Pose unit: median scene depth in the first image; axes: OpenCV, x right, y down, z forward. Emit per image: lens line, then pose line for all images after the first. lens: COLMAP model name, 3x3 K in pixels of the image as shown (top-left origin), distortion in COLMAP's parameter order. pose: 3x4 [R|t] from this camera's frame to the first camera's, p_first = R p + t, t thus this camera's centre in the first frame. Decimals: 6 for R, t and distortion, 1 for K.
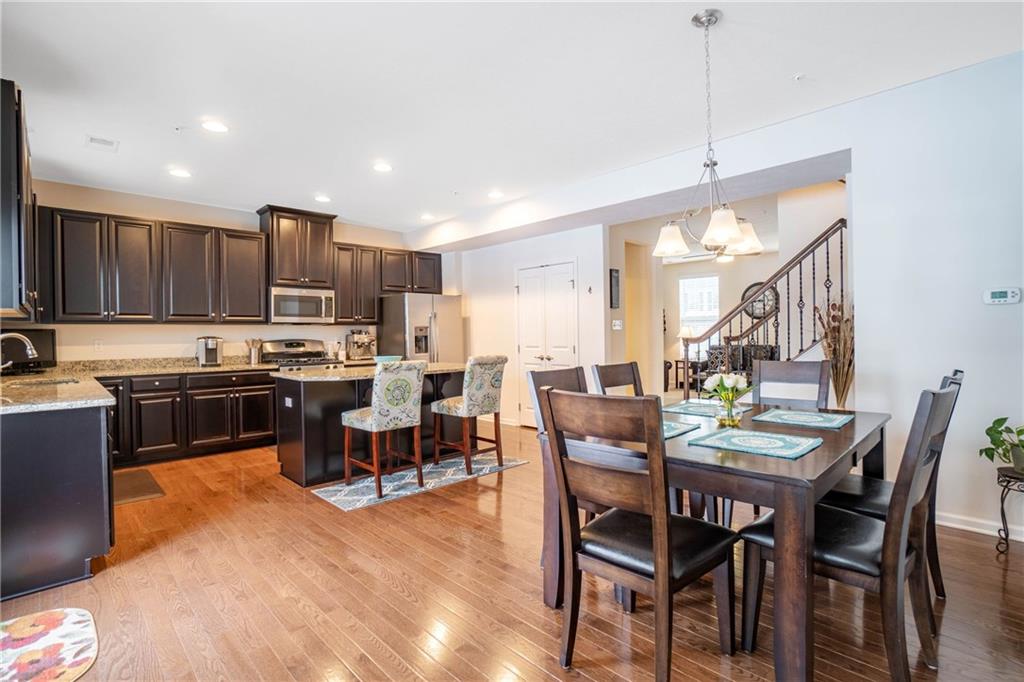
lens RADIAL K [[486.1, 0, 515.2], [0, 486.1, 338.2], [0, 0, 1]] dist [-0.044239, 0.011275]
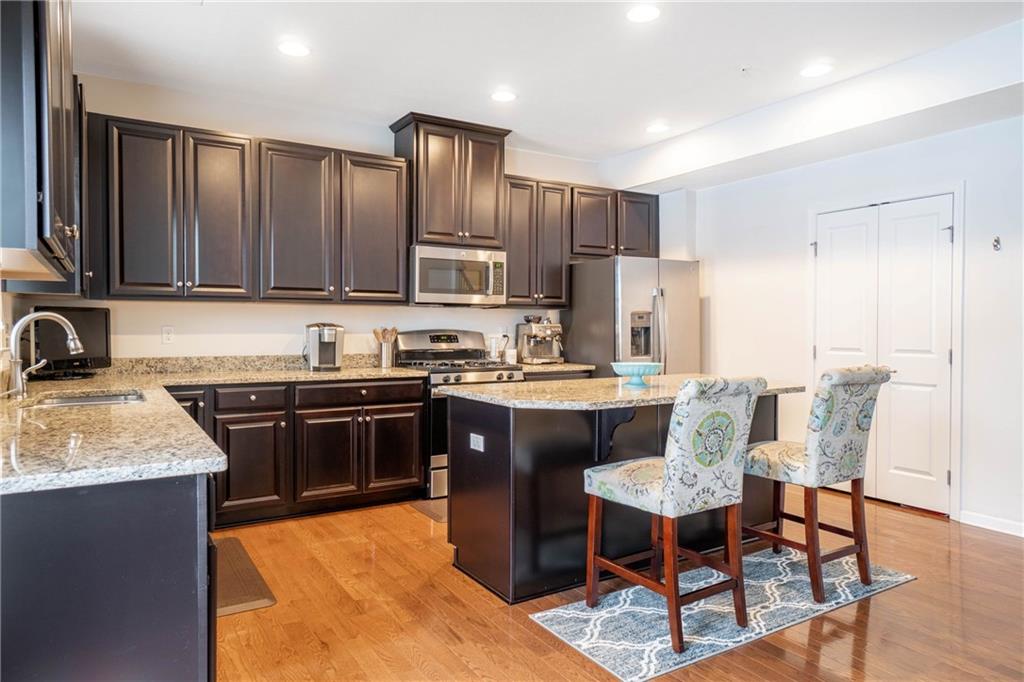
lens RADIAL K [[666.7, 0, 529.0], [0, 666.7, 336.3], [0, 0, 1]] dist [-0.003463, -0.014277]
pose [[0.977727, 0.016772, -0.209208, -0.204742], [-0.015411, 0.999848, 0.008133, 0.002507], [0.209313, -0.004728, 0.977837, 0.210050]]
